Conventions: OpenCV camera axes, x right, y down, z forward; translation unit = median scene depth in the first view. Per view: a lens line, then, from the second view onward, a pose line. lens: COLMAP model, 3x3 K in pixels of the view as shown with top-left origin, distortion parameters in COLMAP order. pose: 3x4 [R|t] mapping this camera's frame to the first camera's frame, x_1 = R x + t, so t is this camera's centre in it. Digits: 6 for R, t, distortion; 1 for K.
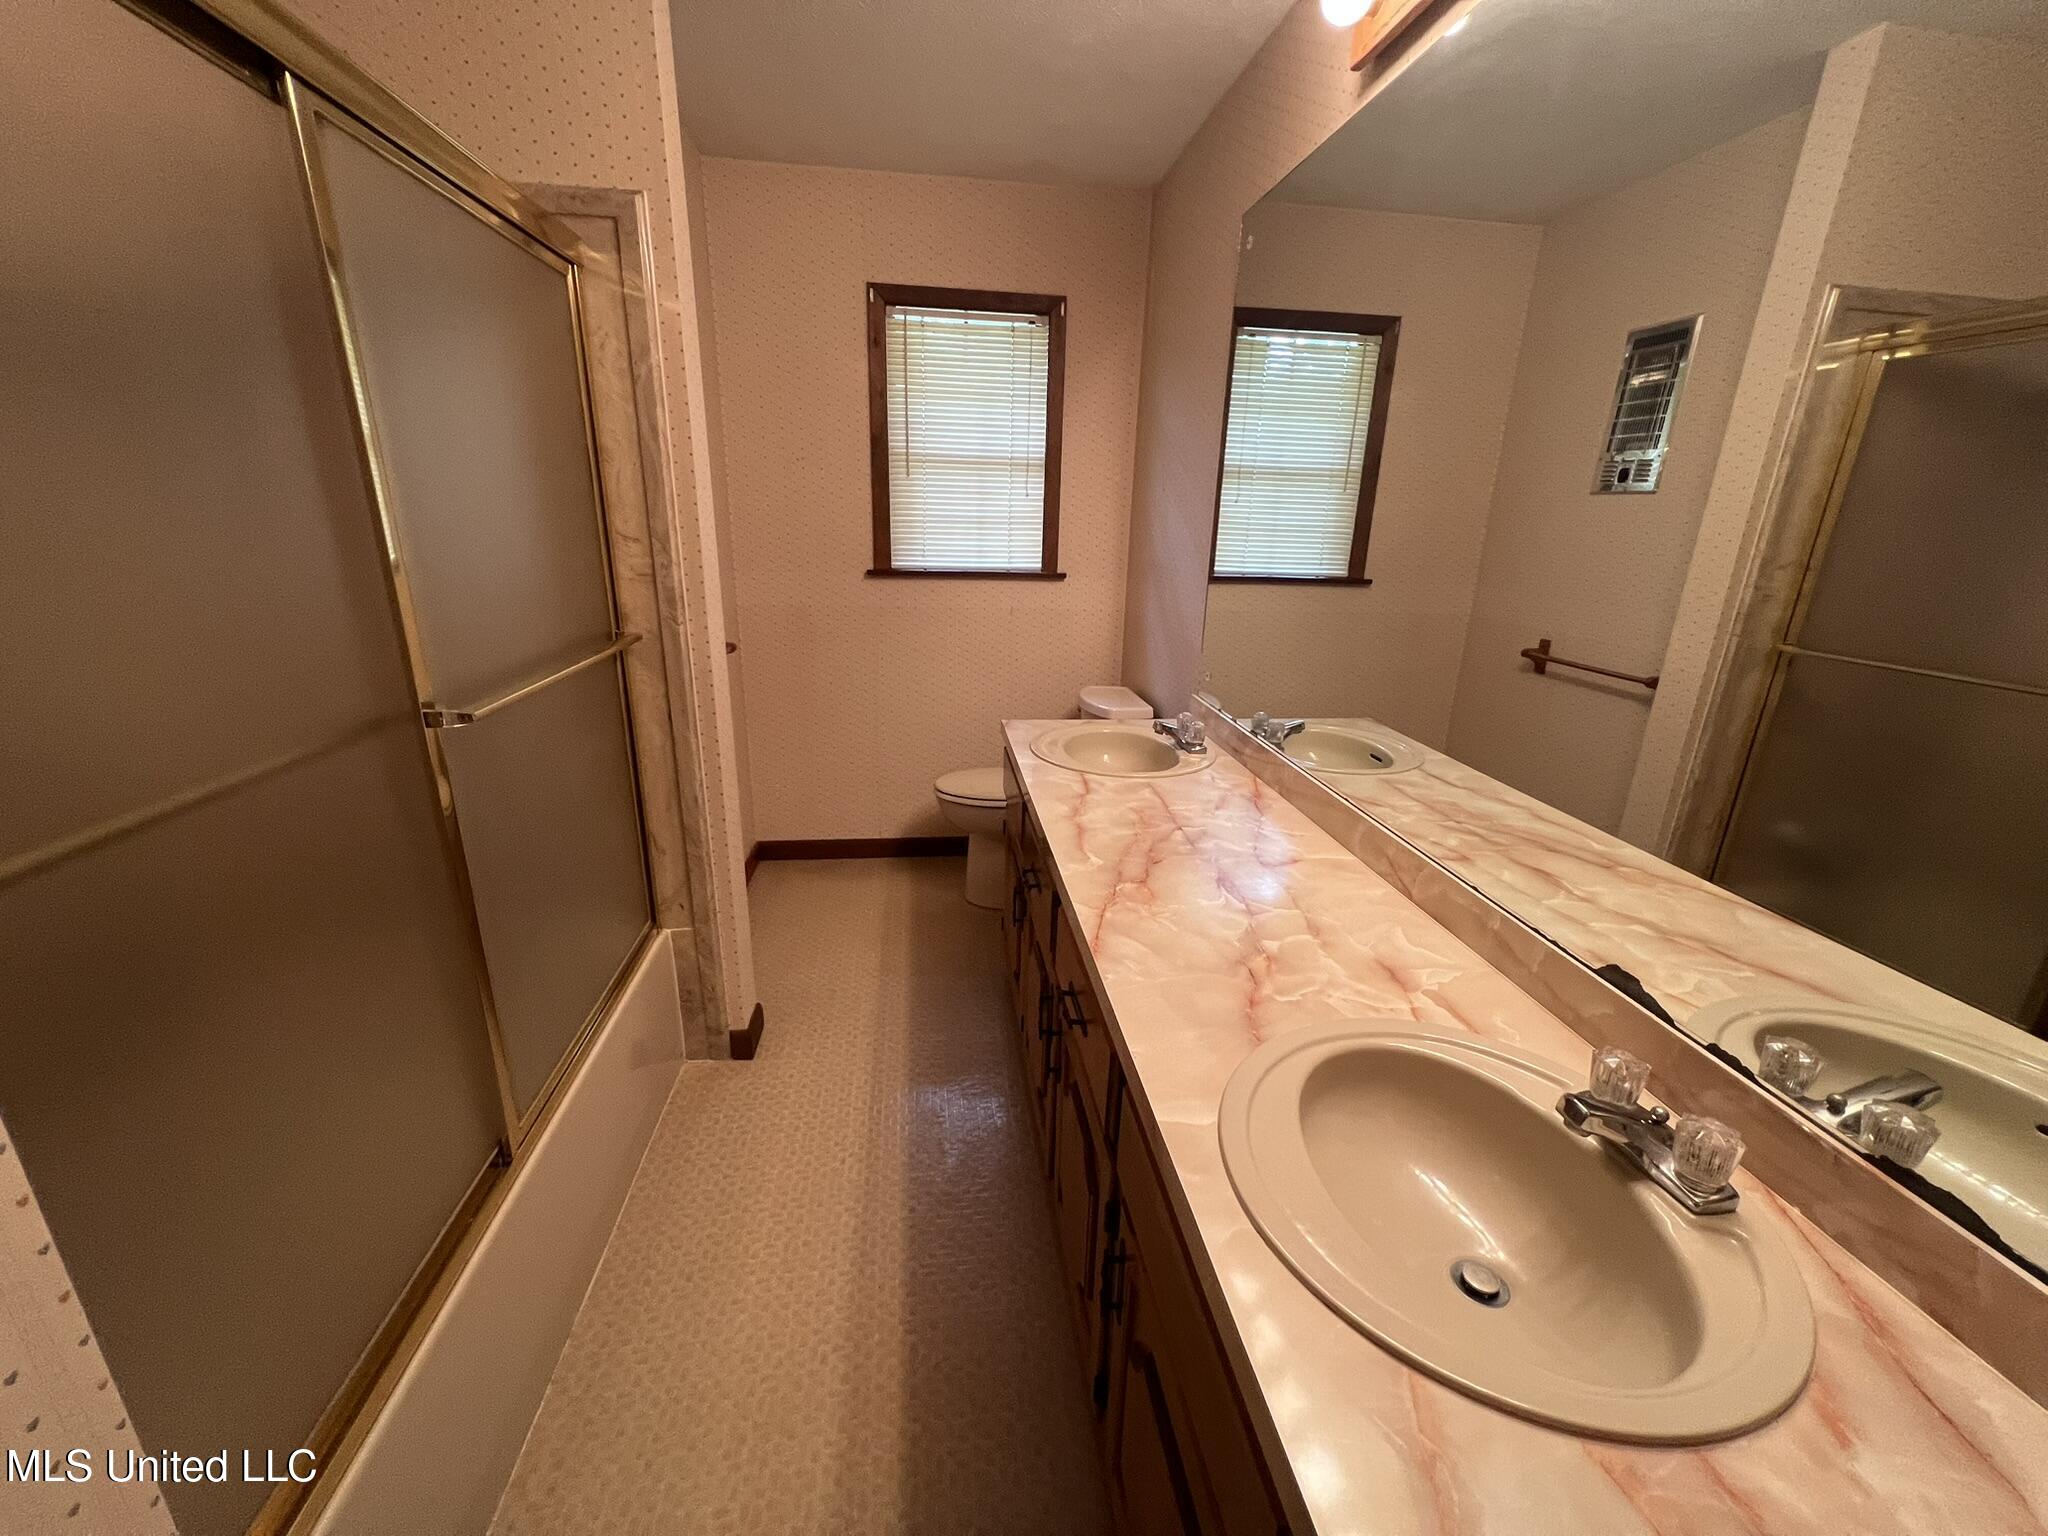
lens RADIAL K [[819.0, 0, 1026.1], [0, 819.0, 769.9], [0, 0, 1]] dist [-0.000043, 0.000582]
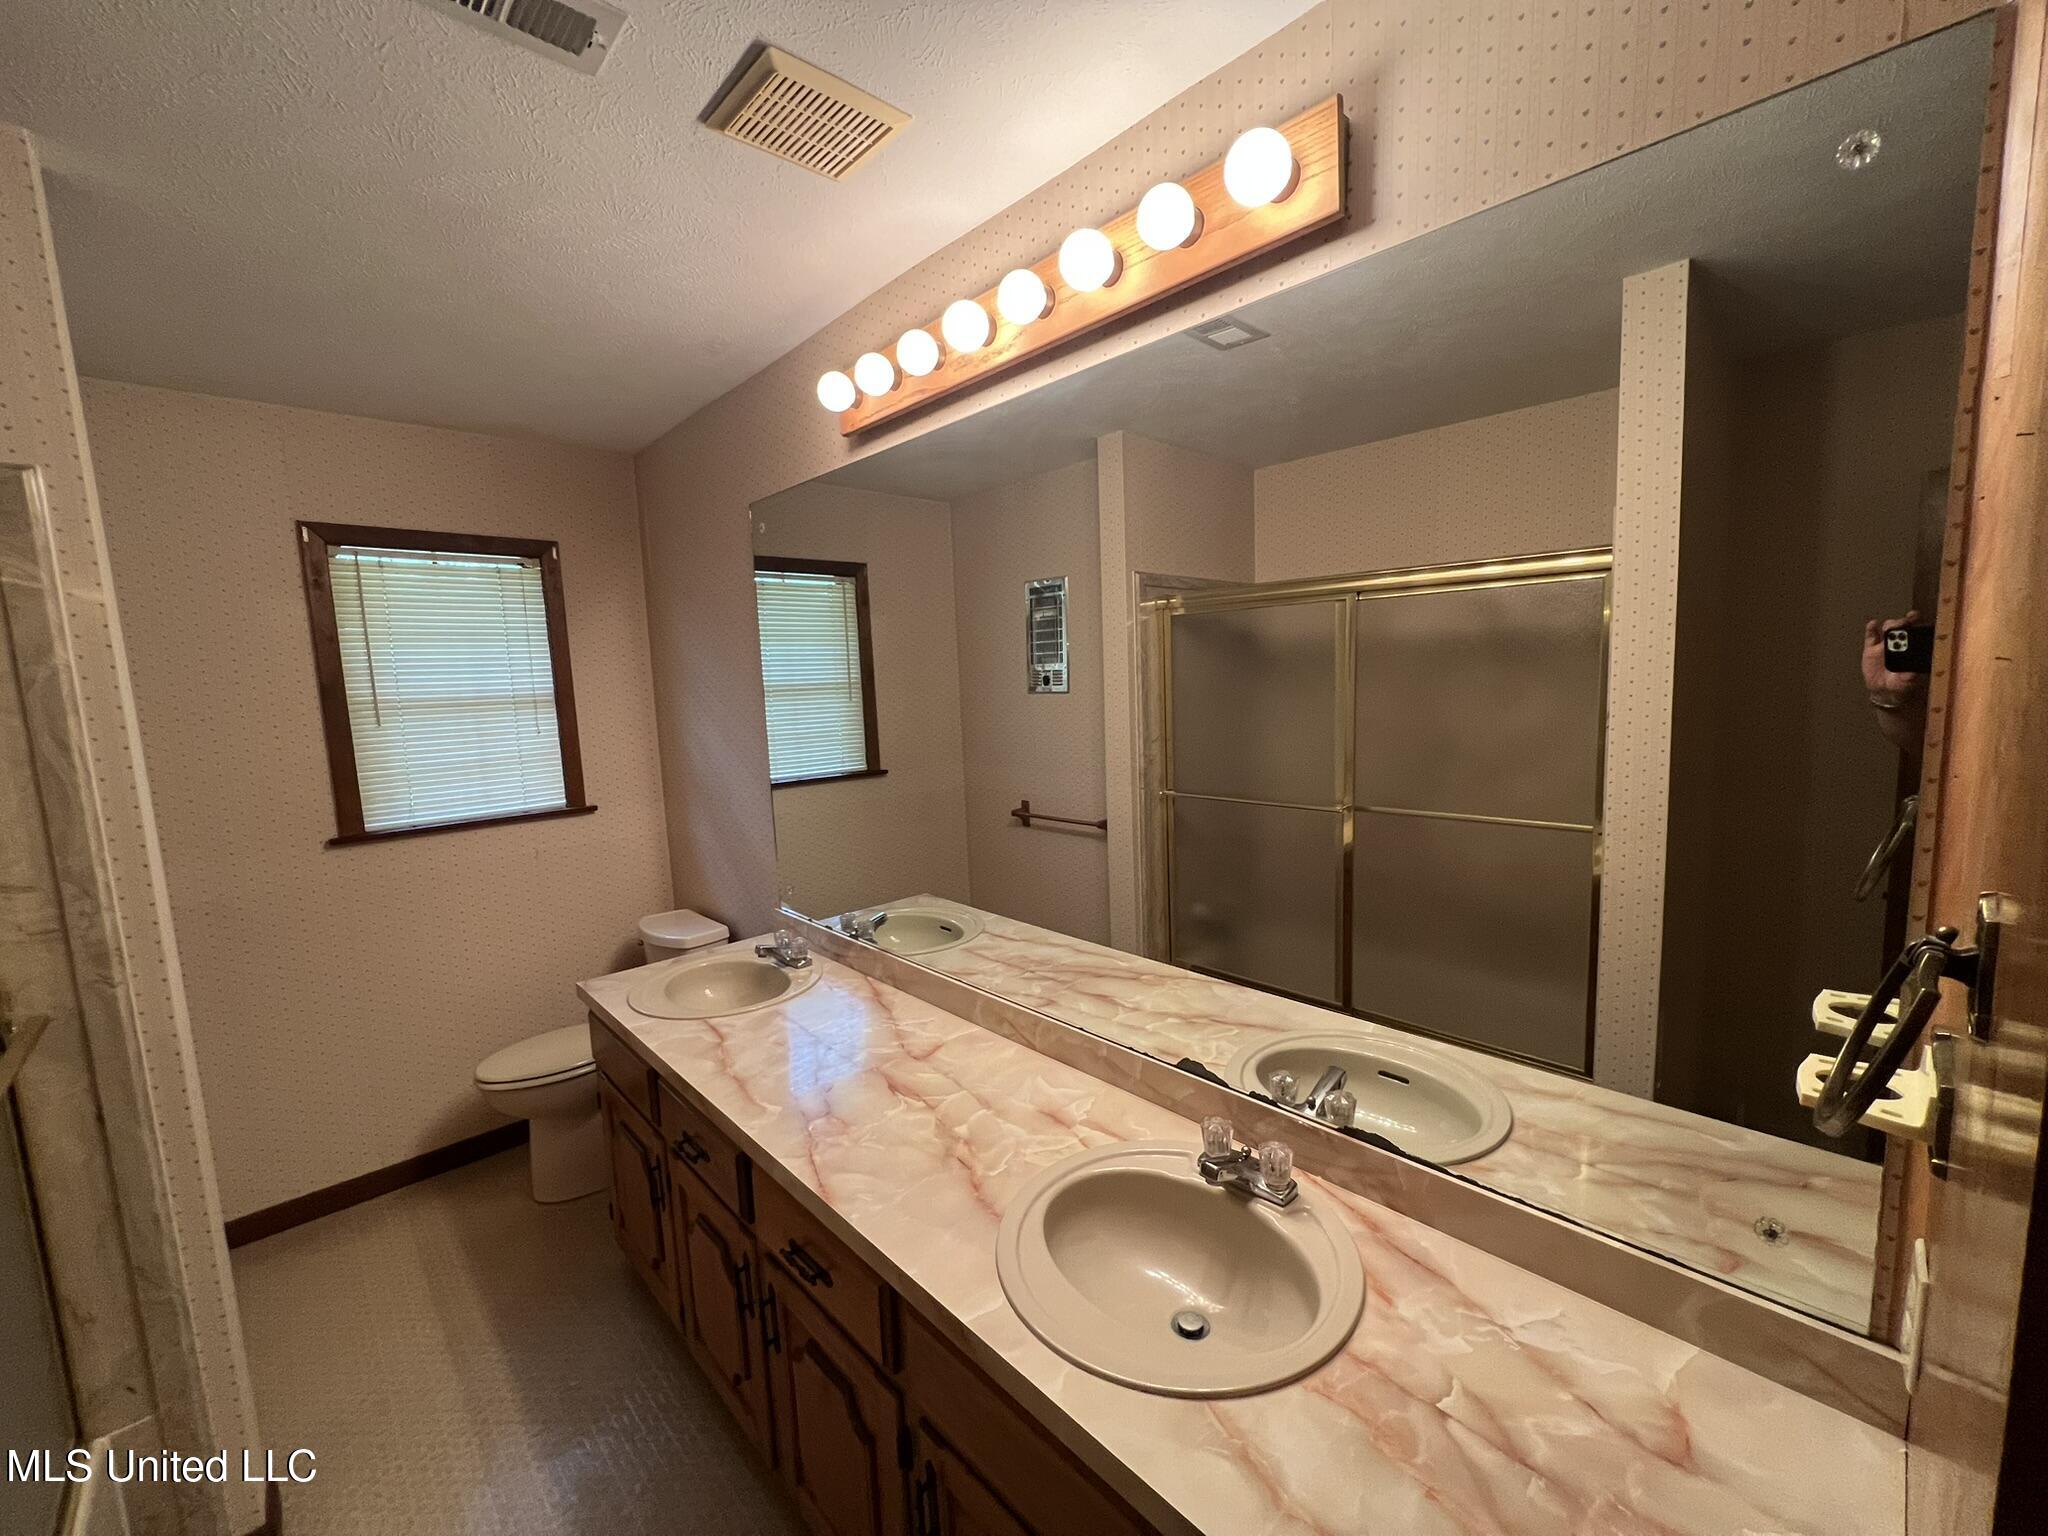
lens RADIAL K [[819.0, 0, 1022.1], [0, 819.0, 772.1], [0, 0, 1]] dist [-0.000043, 0.000582]
pose [[0.810002, -0.129402, 0.571971, -0.147579], [0.237085, 0.964348, -0.117578, -0.077090], [-0.536364, 0.230844, 0.811803, -0.080395]]
